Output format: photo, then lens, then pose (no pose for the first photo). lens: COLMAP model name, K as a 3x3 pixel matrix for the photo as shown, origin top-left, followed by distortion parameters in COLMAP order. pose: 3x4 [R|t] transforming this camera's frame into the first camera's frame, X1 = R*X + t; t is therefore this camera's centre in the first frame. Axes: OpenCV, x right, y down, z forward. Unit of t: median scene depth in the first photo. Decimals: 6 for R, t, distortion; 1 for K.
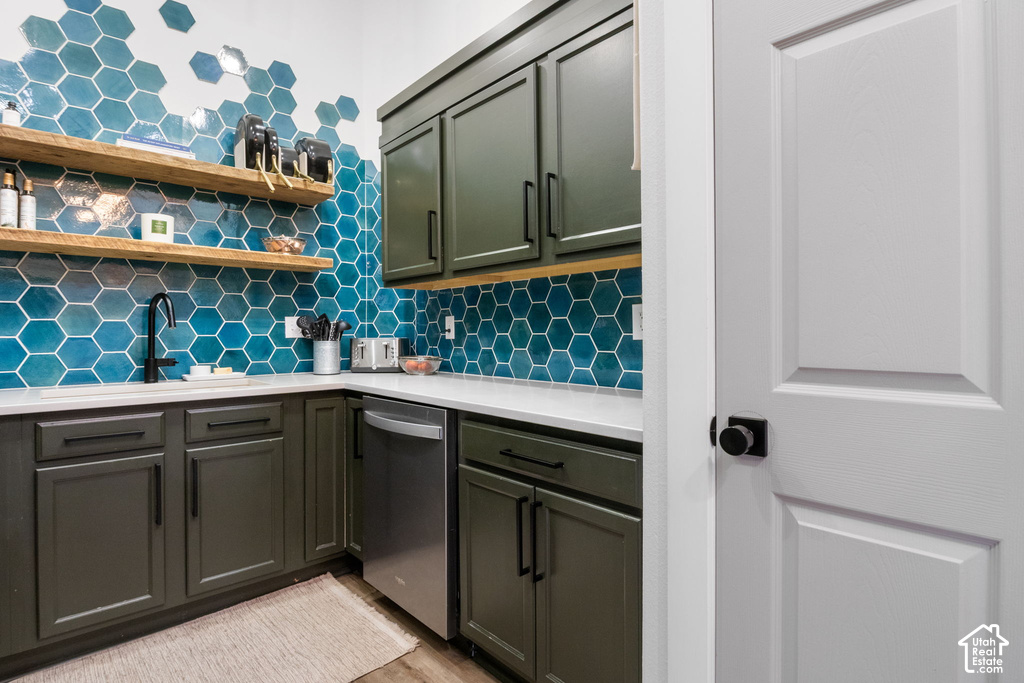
lens RADIAL K [[516.1, 0, 513.4], [0, 516.1, 339.3], [0, 0, 1]] dist [-0.018192, -0.002097]
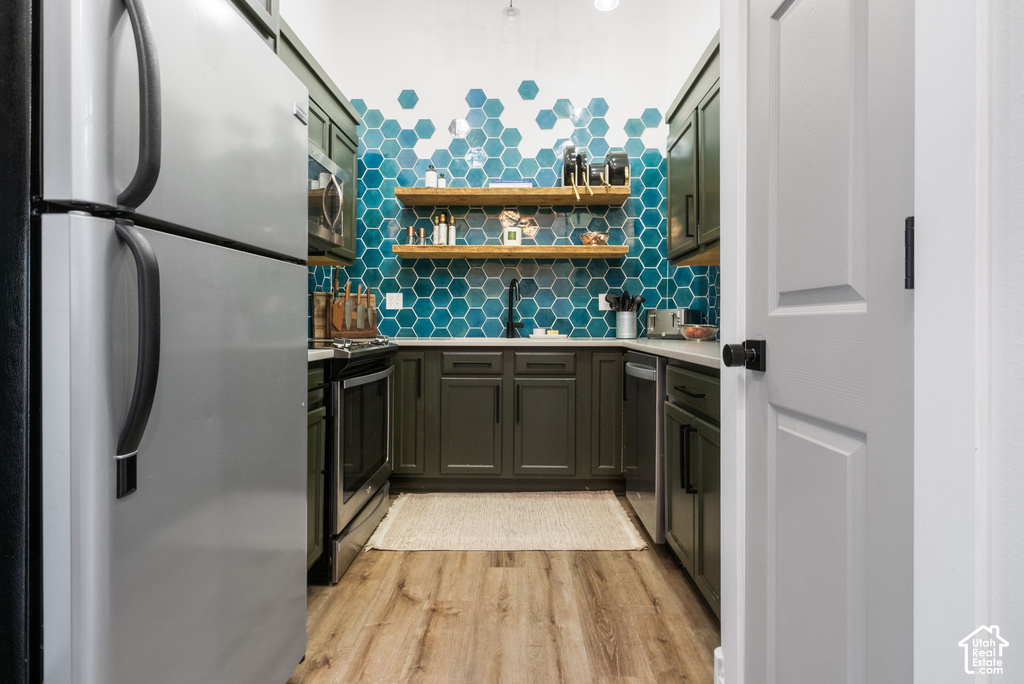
lens RADIAL K [[516.1, 0, 512.6], [0, 516.1, 333.3], [0, 0, 1]] dist [-0.018192, -0.002097]
pose [[0.718140, 0.015051, -0.695736, 0.373219], [-0.012795, 0.999883, 0.008423, 0.057731], [0.695781, 0.002853, 0.718248, -0.104598]]
